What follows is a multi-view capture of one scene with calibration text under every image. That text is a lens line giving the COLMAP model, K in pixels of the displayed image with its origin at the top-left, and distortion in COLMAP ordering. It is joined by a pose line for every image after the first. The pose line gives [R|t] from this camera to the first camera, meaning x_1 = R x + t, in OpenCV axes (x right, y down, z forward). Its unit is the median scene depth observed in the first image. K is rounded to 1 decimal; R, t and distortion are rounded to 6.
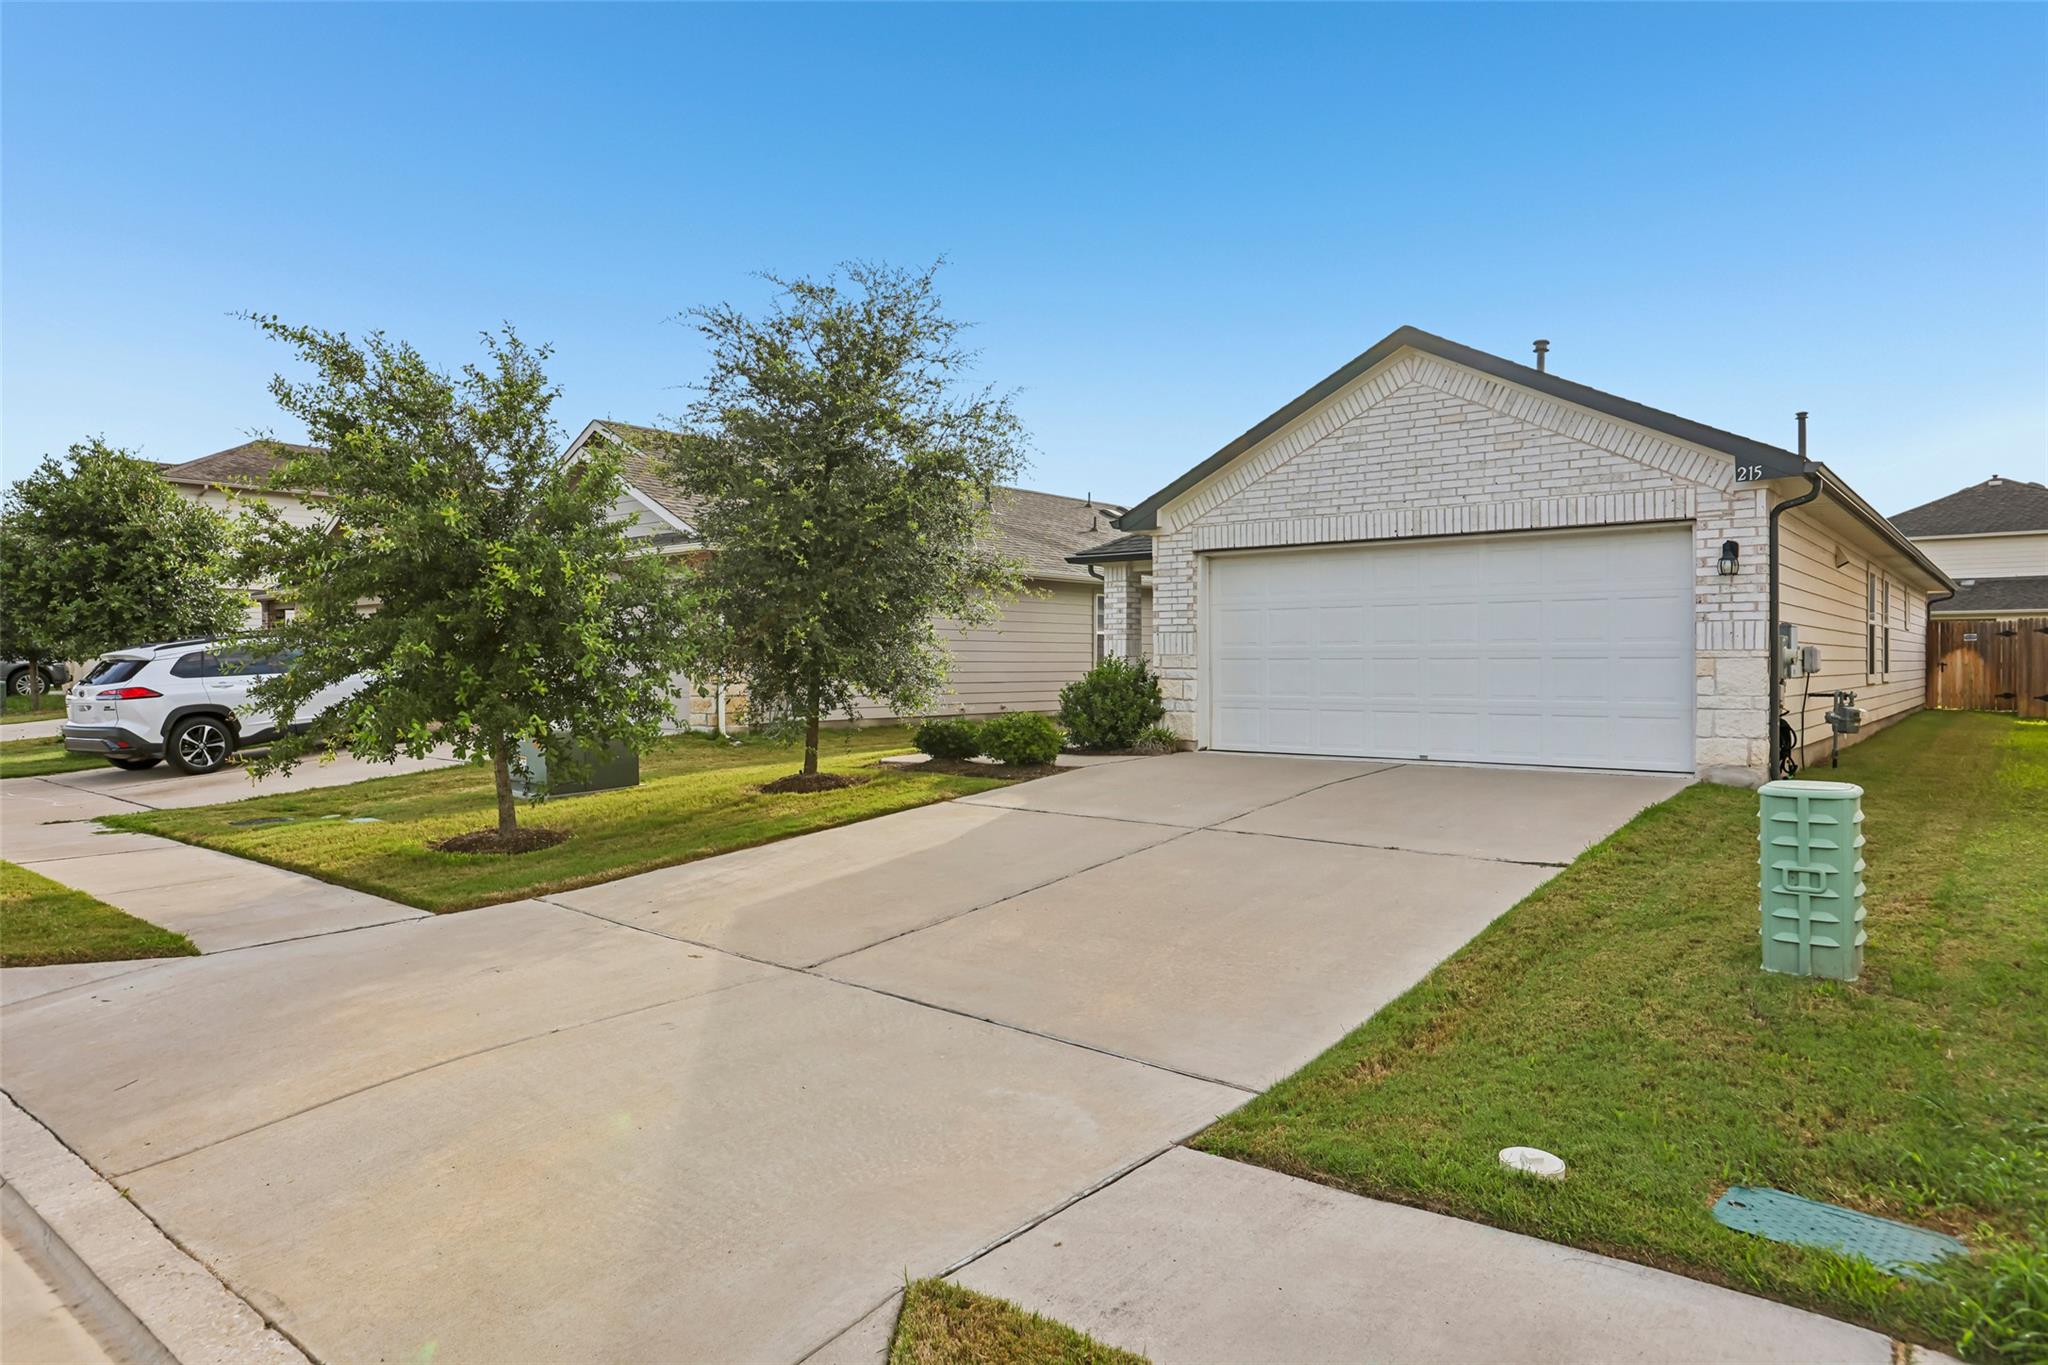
lens RADIAL K [[1237.8, 0, 1024.0], [0, 1237.8, 656.6], [0, 0, 1]] dist [-0.002061, 0.001417]
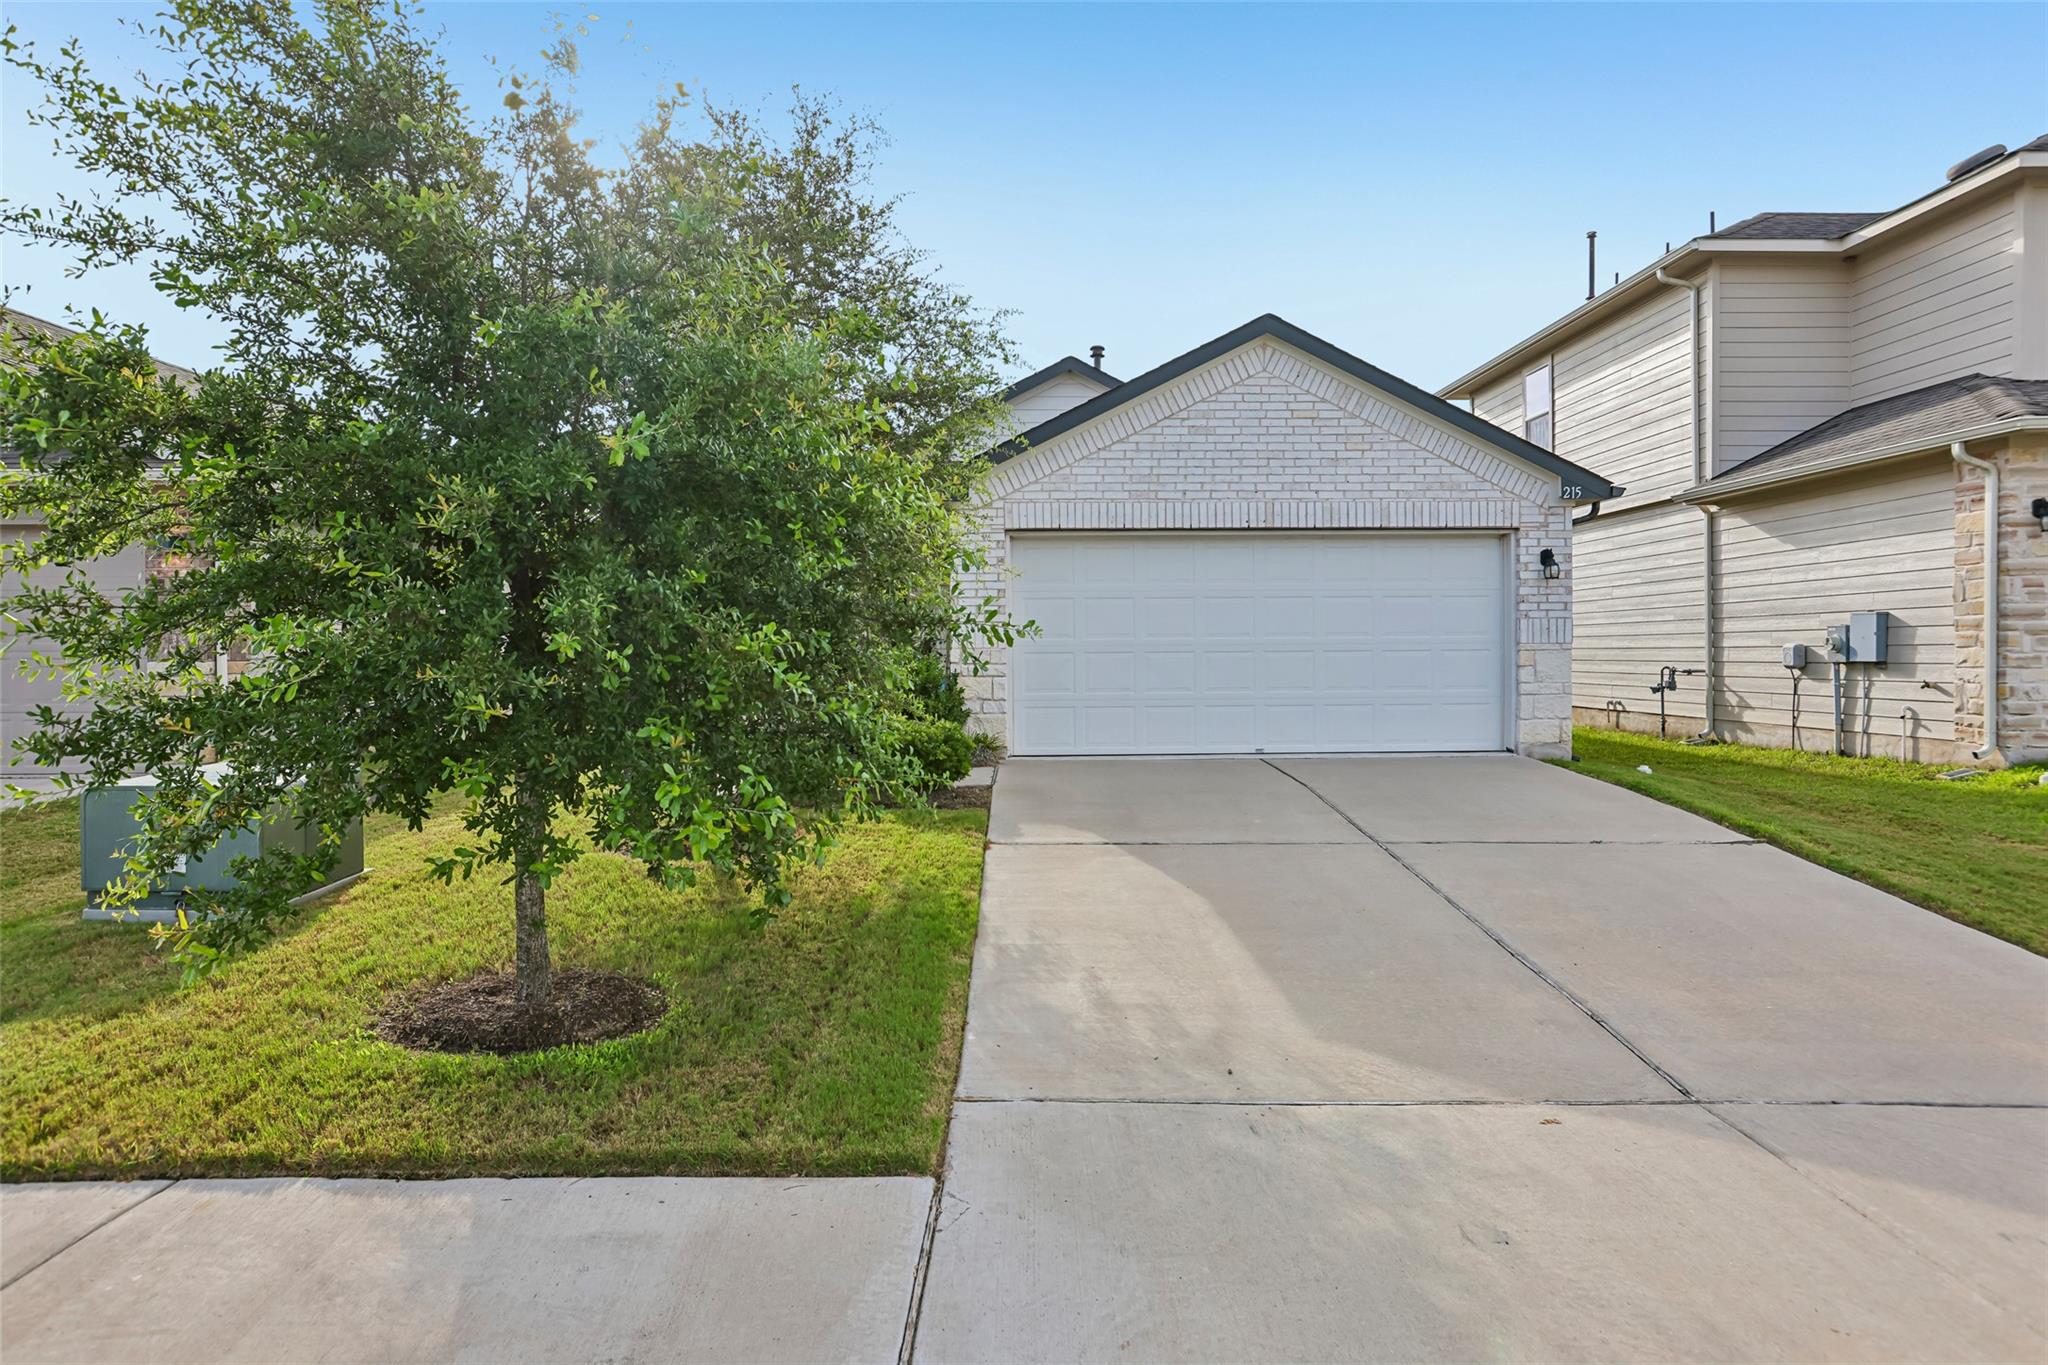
lens RADIAL K [[1237.8, 0, 1024.0], [0, 1237.8, 656.6], [0, 0, 1]] dist [-0.002061, 0.001417]
pose [[0.764682, -0.005305, 0.644386, -0.479749], [0.001876, 0.999980, 0.006006, -0.000686], [-0.644406, -0.003384, 0.764676, 0.373881]]
